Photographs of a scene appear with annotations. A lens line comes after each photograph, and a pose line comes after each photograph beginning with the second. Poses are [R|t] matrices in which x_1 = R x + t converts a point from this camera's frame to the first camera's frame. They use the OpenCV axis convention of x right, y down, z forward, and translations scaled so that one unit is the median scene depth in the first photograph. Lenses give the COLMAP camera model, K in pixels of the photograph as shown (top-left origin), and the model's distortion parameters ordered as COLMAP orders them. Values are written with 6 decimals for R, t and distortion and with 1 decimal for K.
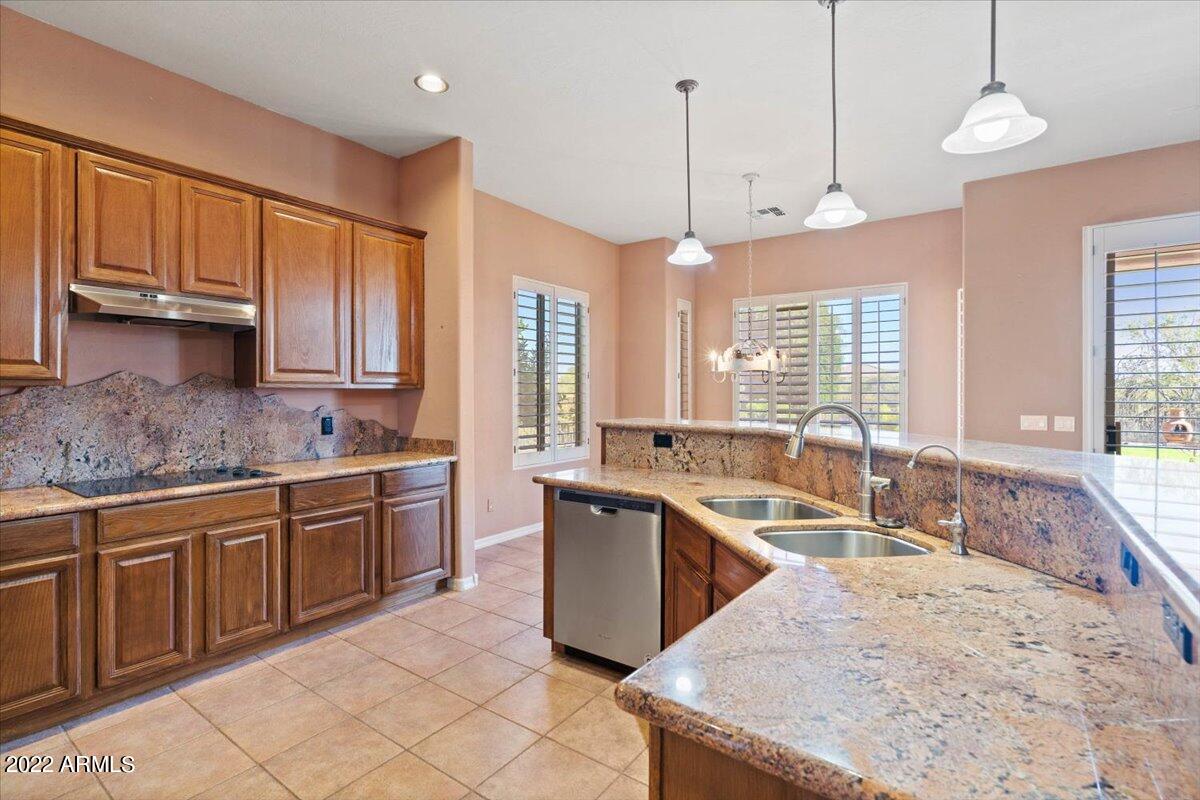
lens RADIAL K [[564.9, 0, 594.7], [0, 564.9, 395.4], [0, 0, 1]] dist [-0.000297, 0.000067]
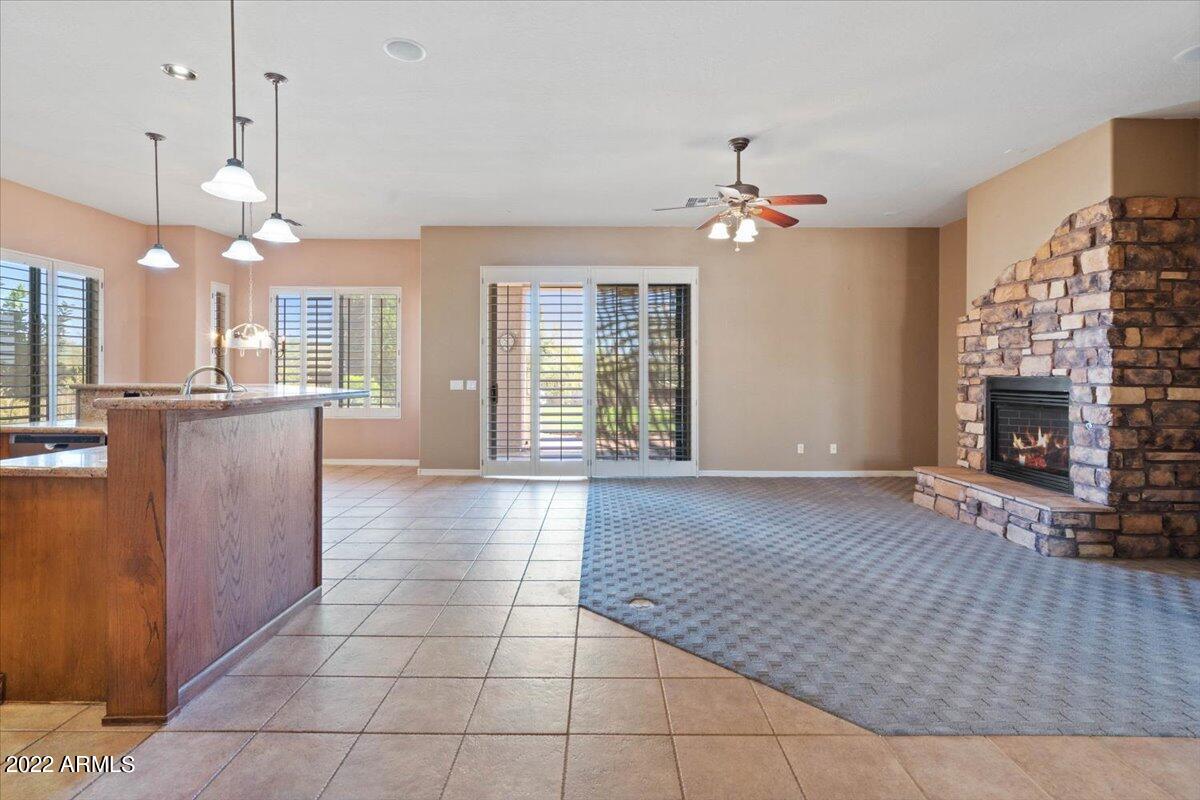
lens RADIAL K [[567.1, 0, 596.7], [0, 567.1, 372.8], [0, 0, 1]] dist [-0.001029, -0.000225]
pose [[0.812198, 0.000680, 0.583381, 0.225727], [0.000232, 0.999999, -0.001490, 0.022353], [-0.583382, 0.001346, 0.812197, -0.716777]]
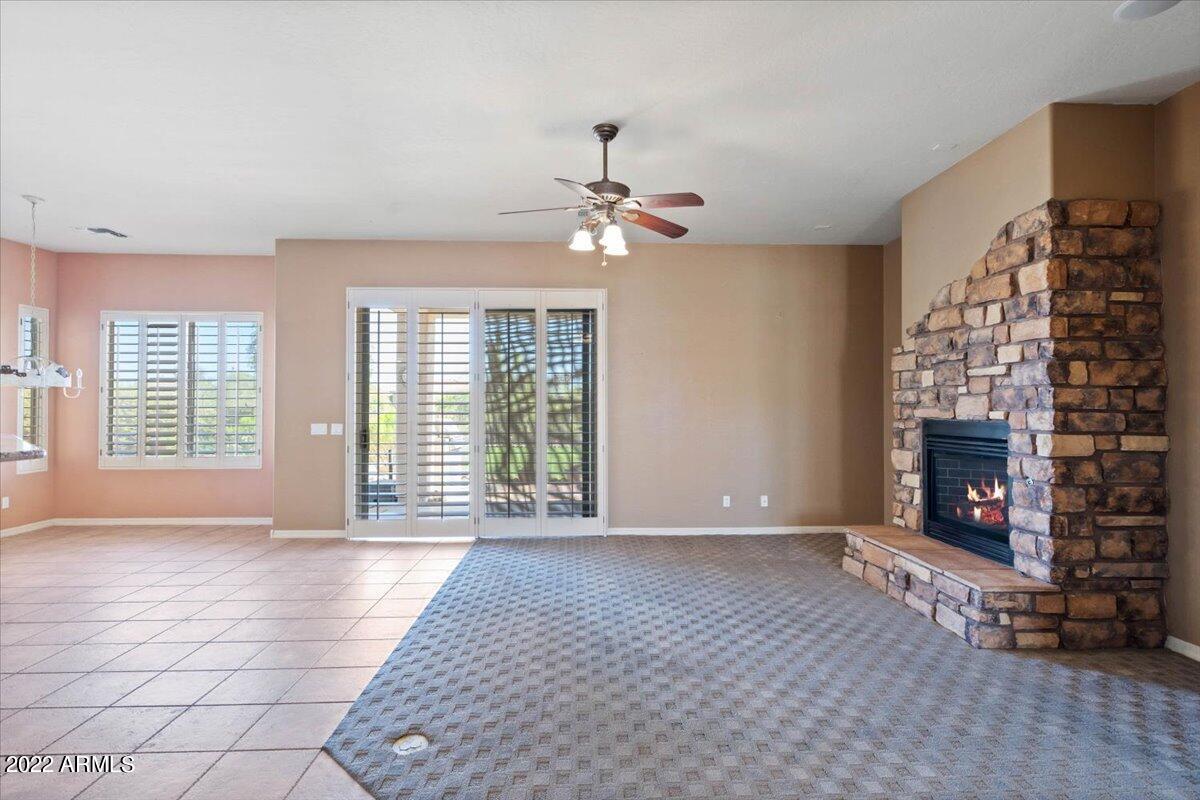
lens RADIAL K [[600.1, 0, 600.0], [0, 600.1, 400.0], [0, 0, 1]] dist [0.001072, 0.000373]
pose [[0.788202, 0.005441, 0.615392, 0.584711], [0.003574, 0.999904, -0.013419, 0.001734], [-0.615406, 0.012776, 0.788107, -0.709288]]
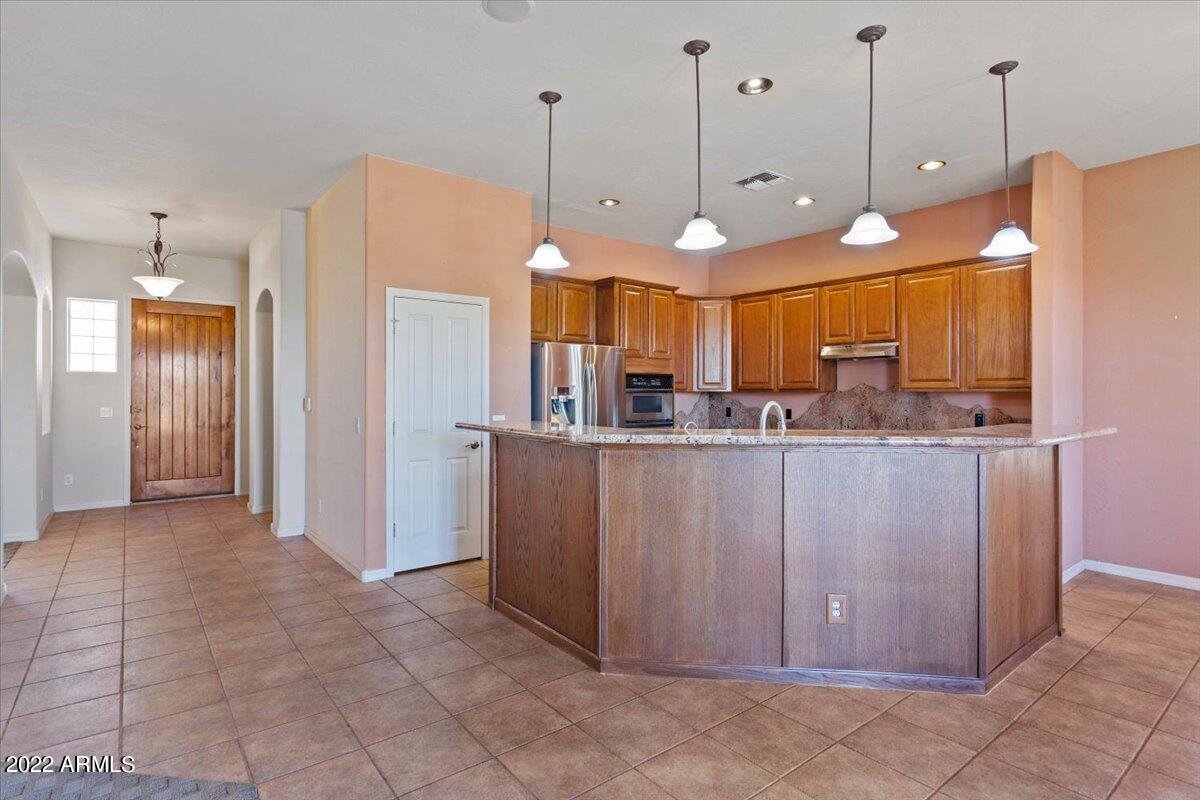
lens RADIAL K [[600.1, 0, 600.0], [0, 600.1, 400.0], [0, 0, 1]] dist [0.001072, 0.000373]
pose [[-0.273161, 0.010827, -0.961907, 1.287654], [-0.004798, 0.999909, 0.012617, -0.007305], [0.961956, 0.008062, -0.273084, 0.626765]]
